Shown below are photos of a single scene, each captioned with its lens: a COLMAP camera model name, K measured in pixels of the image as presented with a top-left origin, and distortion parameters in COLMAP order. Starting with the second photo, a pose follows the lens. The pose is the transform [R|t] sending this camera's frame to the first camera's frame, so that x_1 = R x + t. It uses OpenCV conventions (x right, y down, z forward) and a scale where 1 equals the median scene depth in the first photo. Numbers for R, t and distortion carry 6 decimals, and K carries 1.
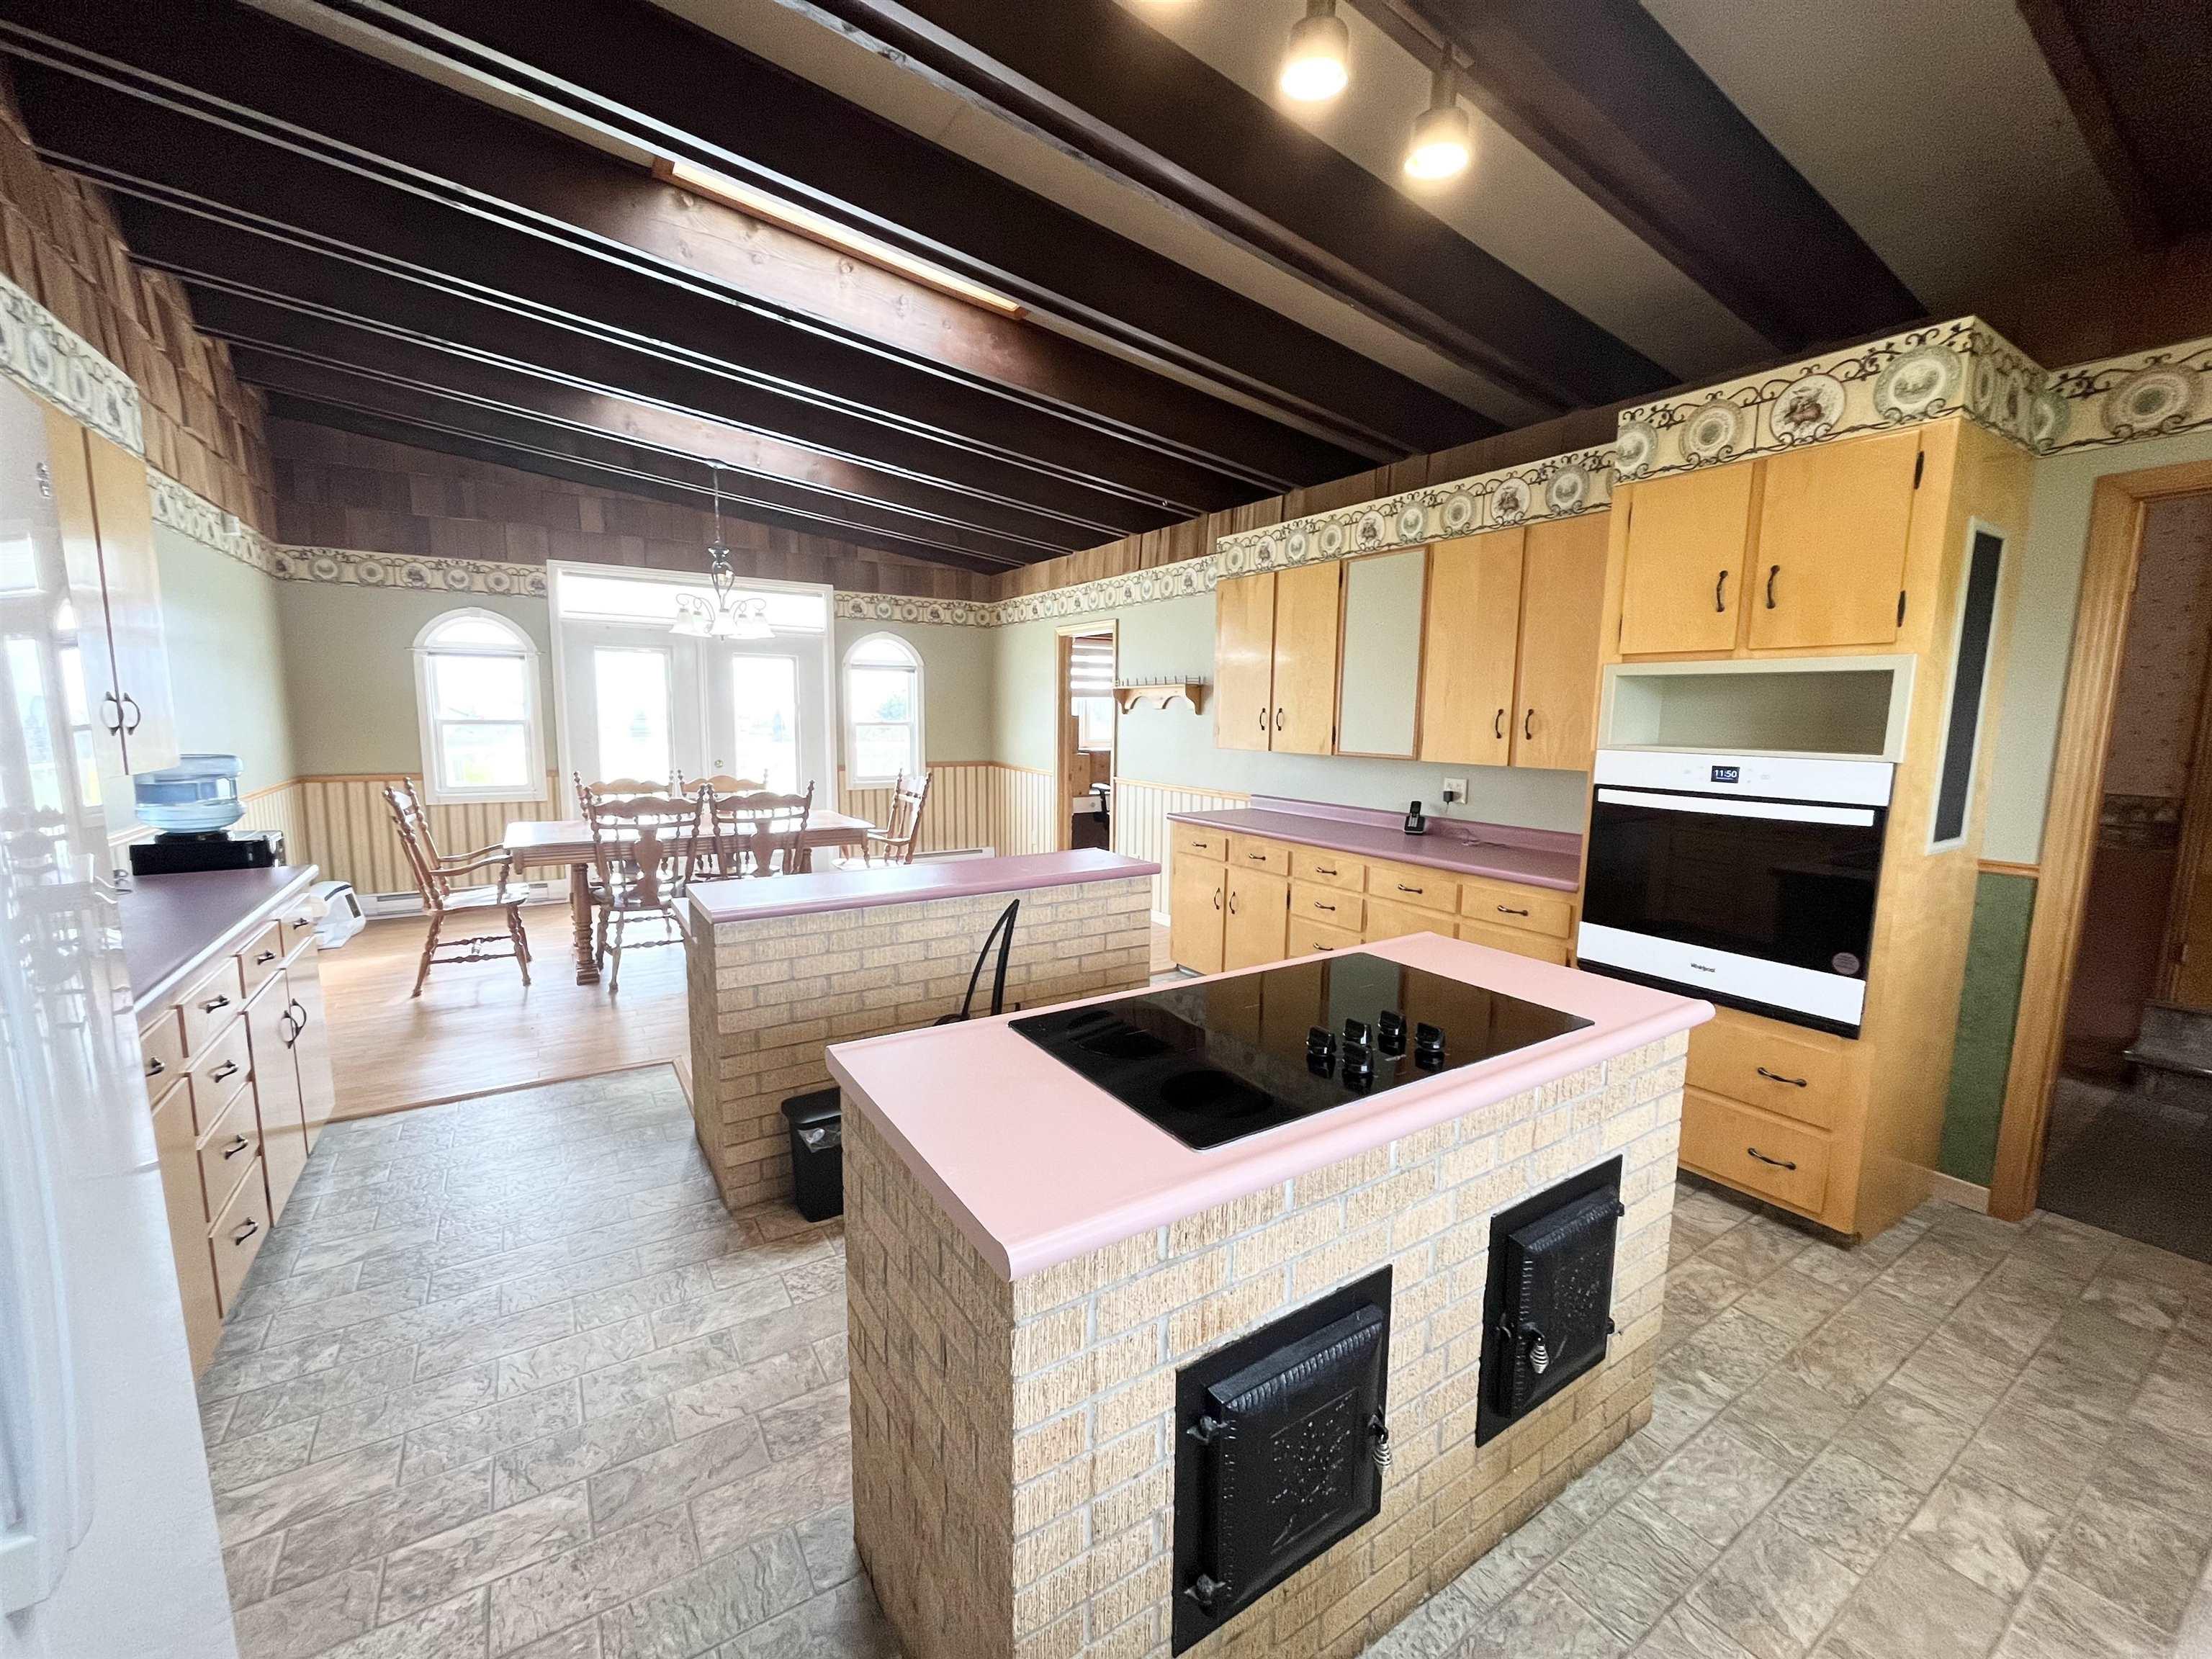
lens RADIAL K [[894.7, 0, 1100.5], [0, 894.7, 831.5], [0, 0, 1]] dist [-0.003449, 0.000159]
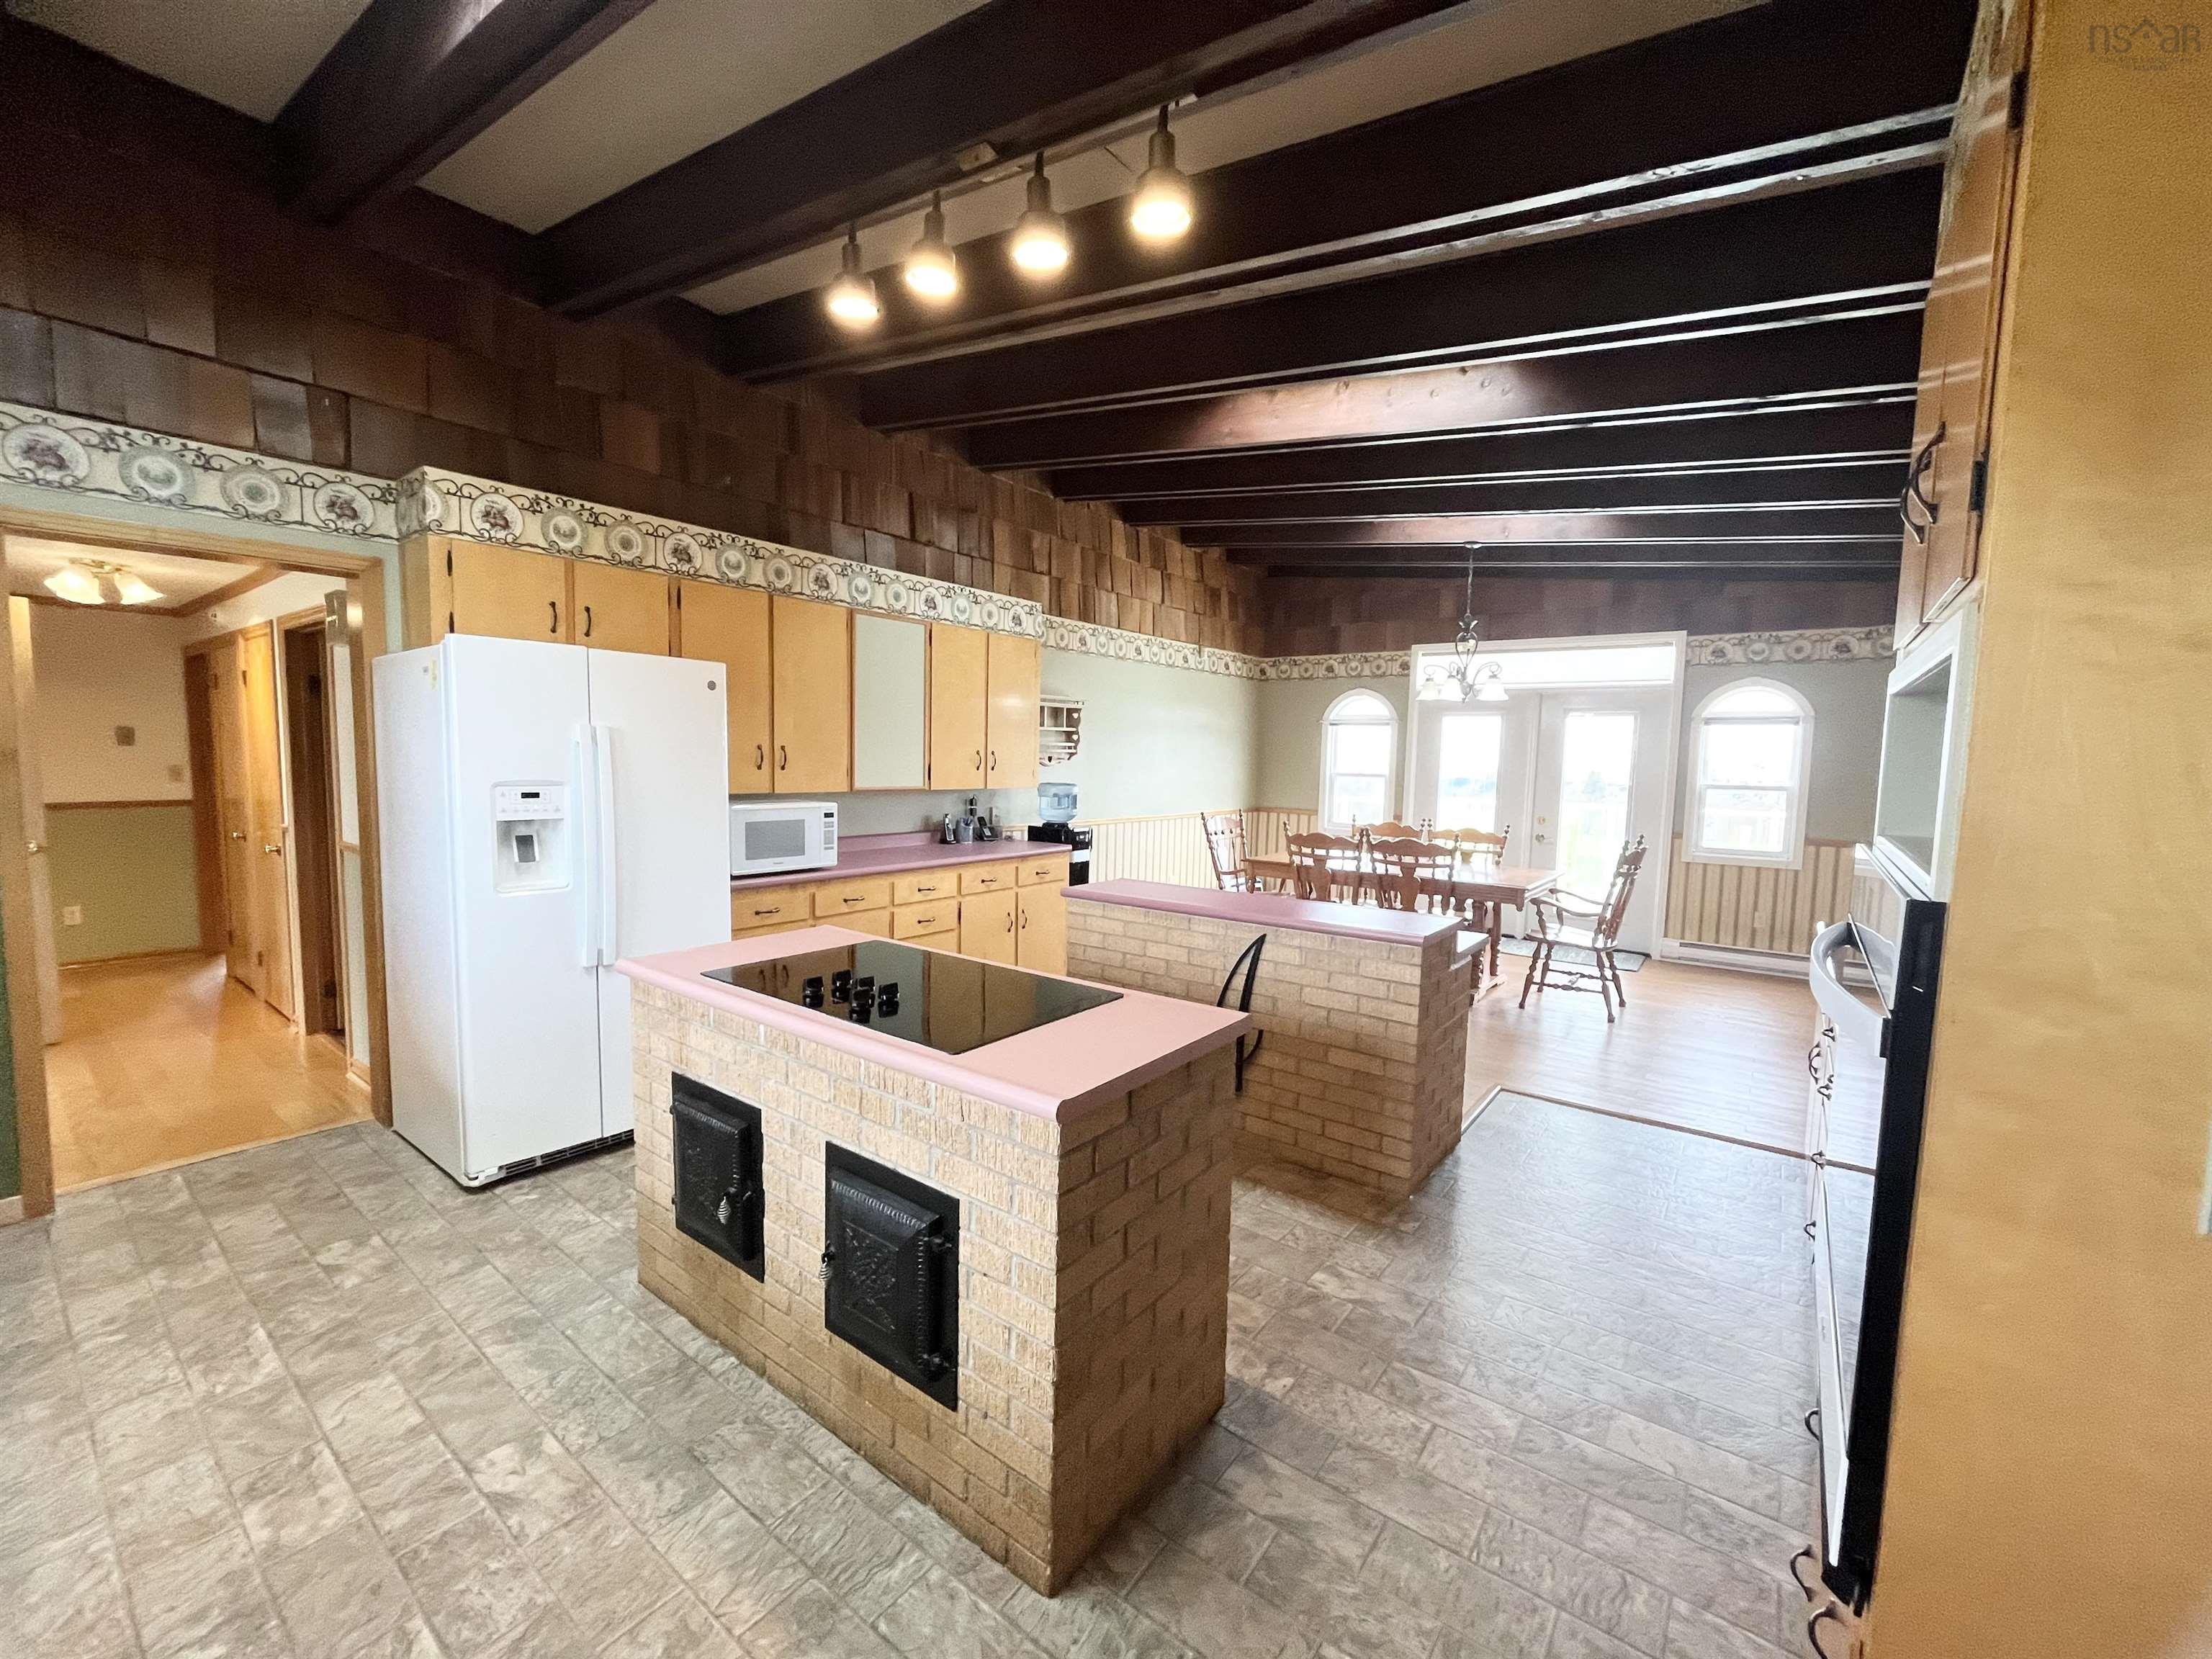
lens RADIAL K [[894.7, 0, 1100.1], [0, 894.7, 827.1], [0, 0, 1]] dist [-0.003449, 0.000159]
pose [[0.341901, 0.071128, -0.937040, 0.463262], [-0.140236, 0.989828, 0.023966, -0.027803], [0.929213, 0.123213, 0.348398, 0.226227]]
